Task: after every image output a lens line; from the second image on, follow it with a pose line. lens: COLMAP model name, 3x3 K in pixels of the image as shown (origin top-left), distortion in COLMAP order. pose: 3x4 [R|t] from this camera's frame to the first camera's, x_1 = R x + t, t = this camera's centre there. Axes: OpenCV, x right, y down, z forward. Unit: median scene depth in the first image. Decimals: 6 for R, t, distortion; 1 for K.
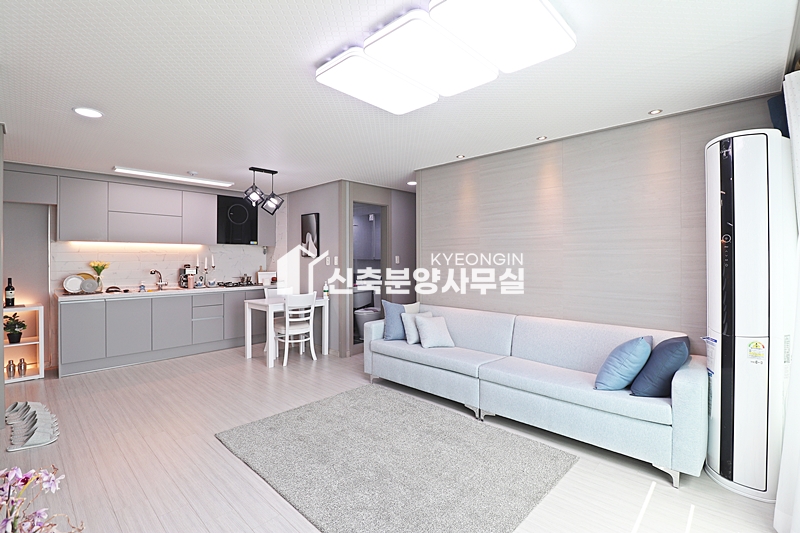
lens RADIAL K [[367.9, 0, 399.1], [0, 367.9, 258.9], [0, 0, 1]] dist [-0.000892, -0.012854]
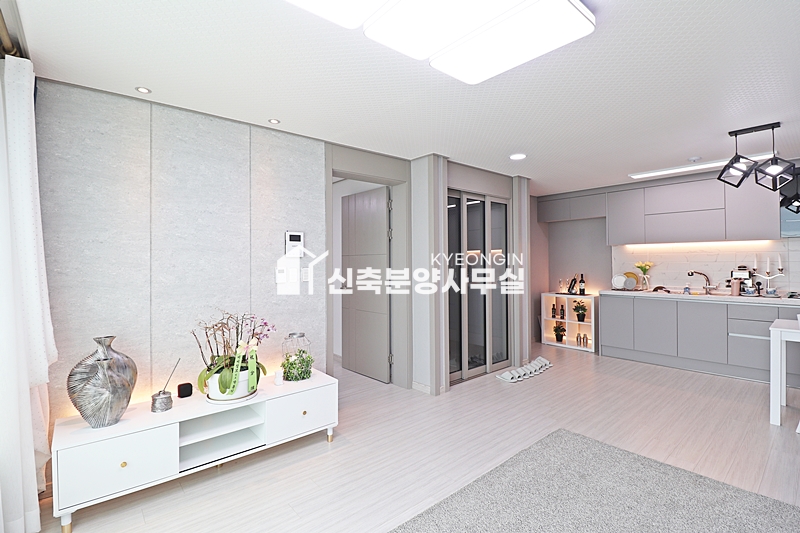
lens RADIAL K [[367.9, 0, 399.1], [0, 367.9, 258.9], [0, 0, 1]] dist [-0.000892, -0.012854]
pose [[-0.107086, -0.008069, -0.994217, 0.378384], [0.007446, 0.999933, -0.008918, 0.001373], [0.994222, -0.008358, -0.107018, 0.421993]]
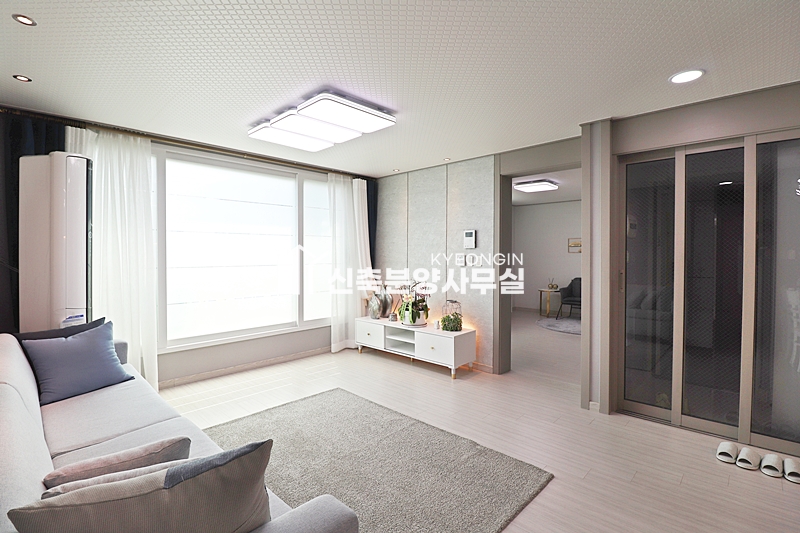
lens RADIAL K [[367.9, 0, 399.1], [0, 367.9, 258.9], [0, 0, 1]] dist [-0.000892, -0.012854]
pose [[-0.999882, -0.000253, -0.015384, -0.099901], [-0.000501, 0.999869, 0.016151, 0.002717], [0.015378, 0.016157, -0.999751, 1.132349]]
